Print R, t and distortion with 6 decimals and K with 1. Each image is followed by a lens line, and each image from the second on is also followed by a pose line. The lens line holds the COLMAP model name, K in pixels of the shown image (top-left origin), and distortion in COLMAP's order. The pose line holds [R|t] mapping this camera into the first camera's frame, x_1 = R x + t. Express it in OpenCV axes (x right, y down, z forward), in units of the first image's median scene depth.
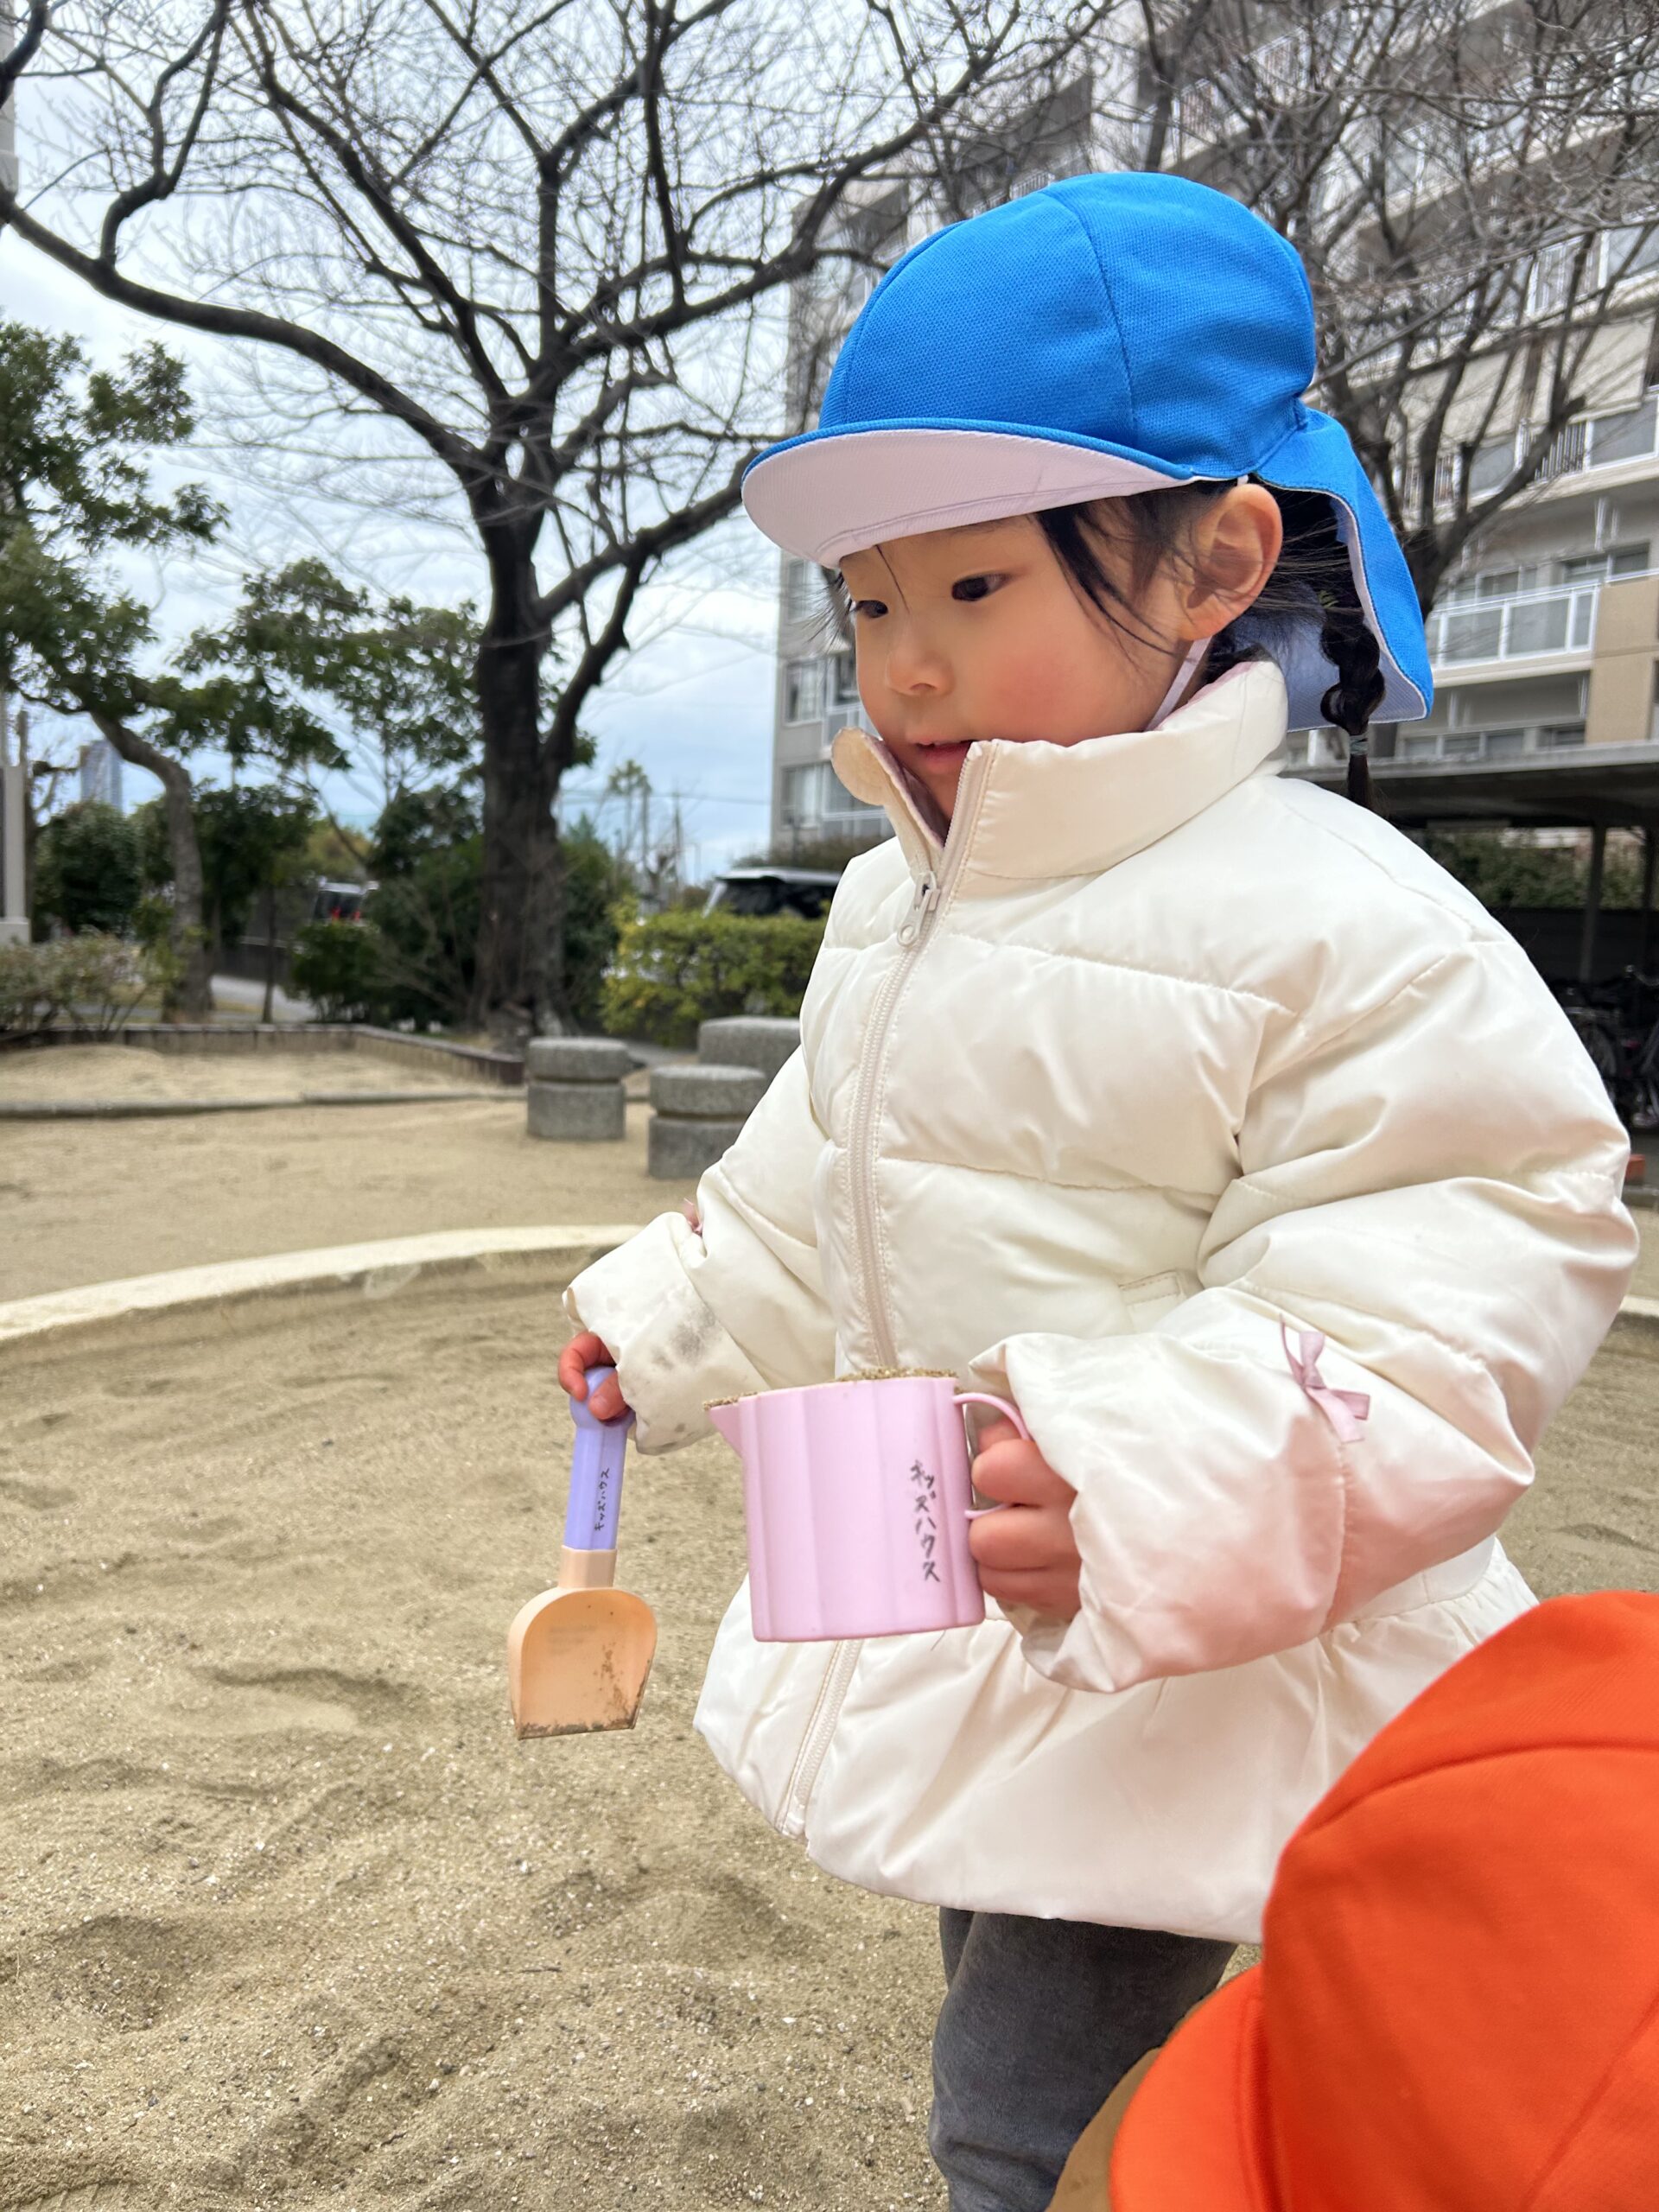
lens RADIAL K [[1665.1, 0, 829.5], [0, 1665.1, 1106.0], [0, 0, 1]] dist [0.057606, -0.066879]
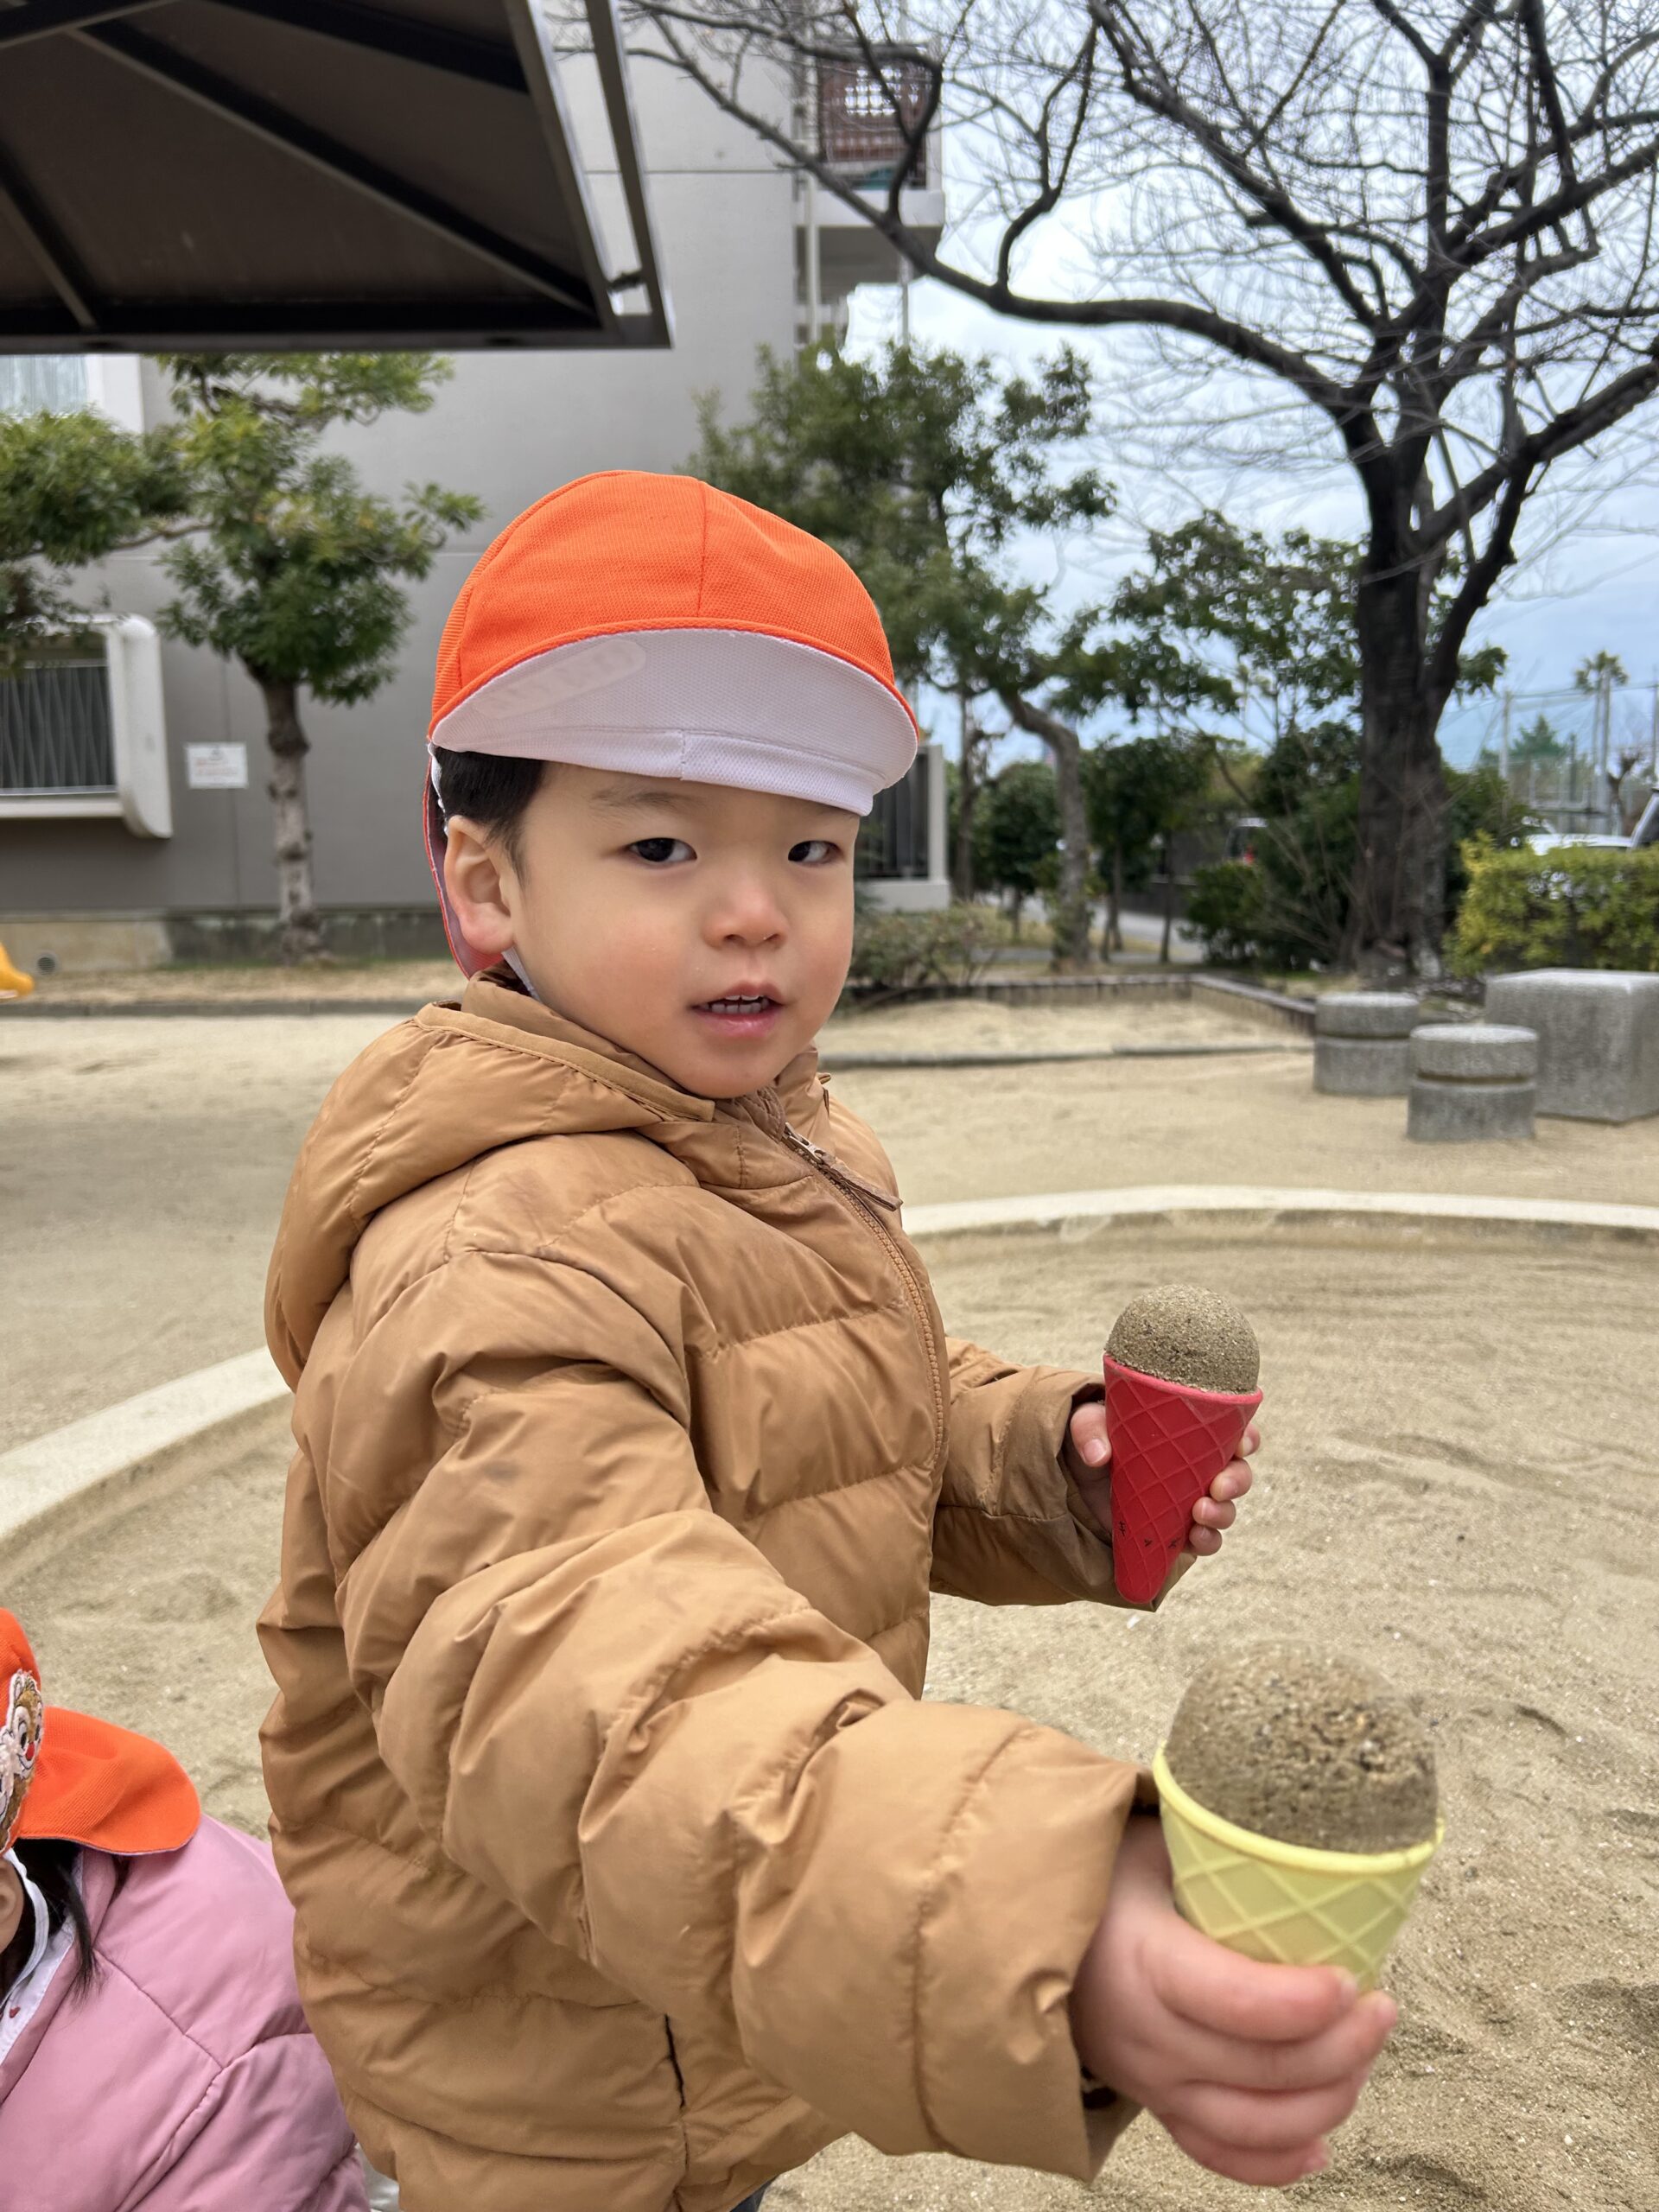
lens RADIAL K [[1665.1, 0, 829.5], [0, 1665.1, 1106.0], [0, 0, 1]] dist [0.057606, -0.066879]
pose [[0.858160, 0.028956, -0.512564, 0.044916], [-0.007424, 0.999004, 0.044007, -0.007506], [0.513328, -0.033960, 0.857520, -0.019377]]
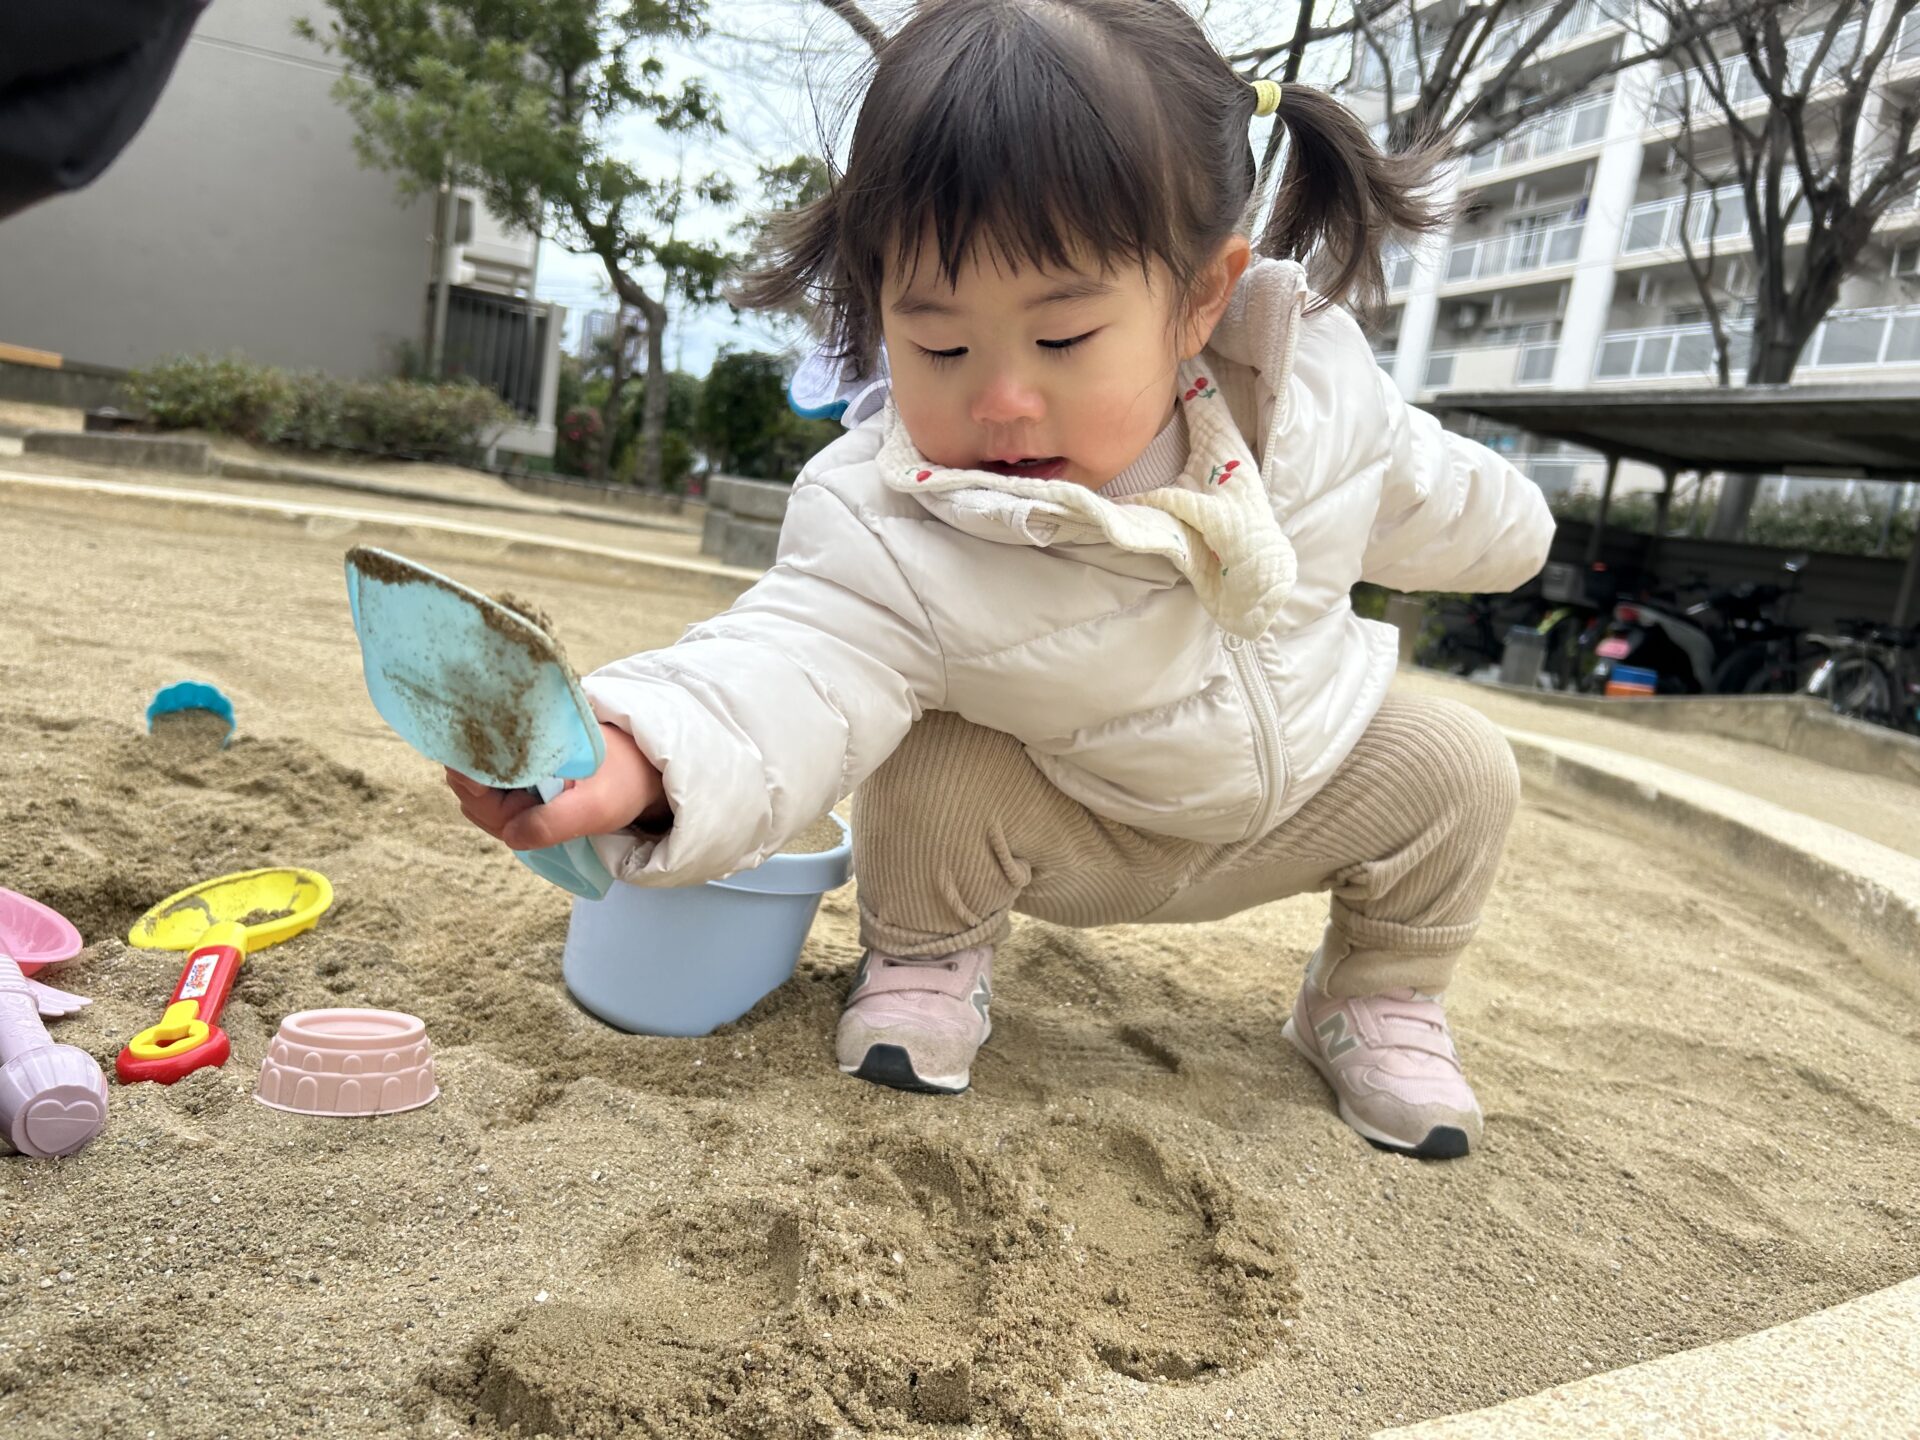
lens RADIAL K [[1445.3, 0, 960.0], [0, 1445.3, 720.0], [0, 0, 1]] dist [0.057606, -0.066879]
pose [[0.960316, 0.146501, -0.237340, 0.134972], [-0.142542, 0.989210, 0.033853, 0.037594], [0.239739, 0.001321, 0.970836, -0.004259]]
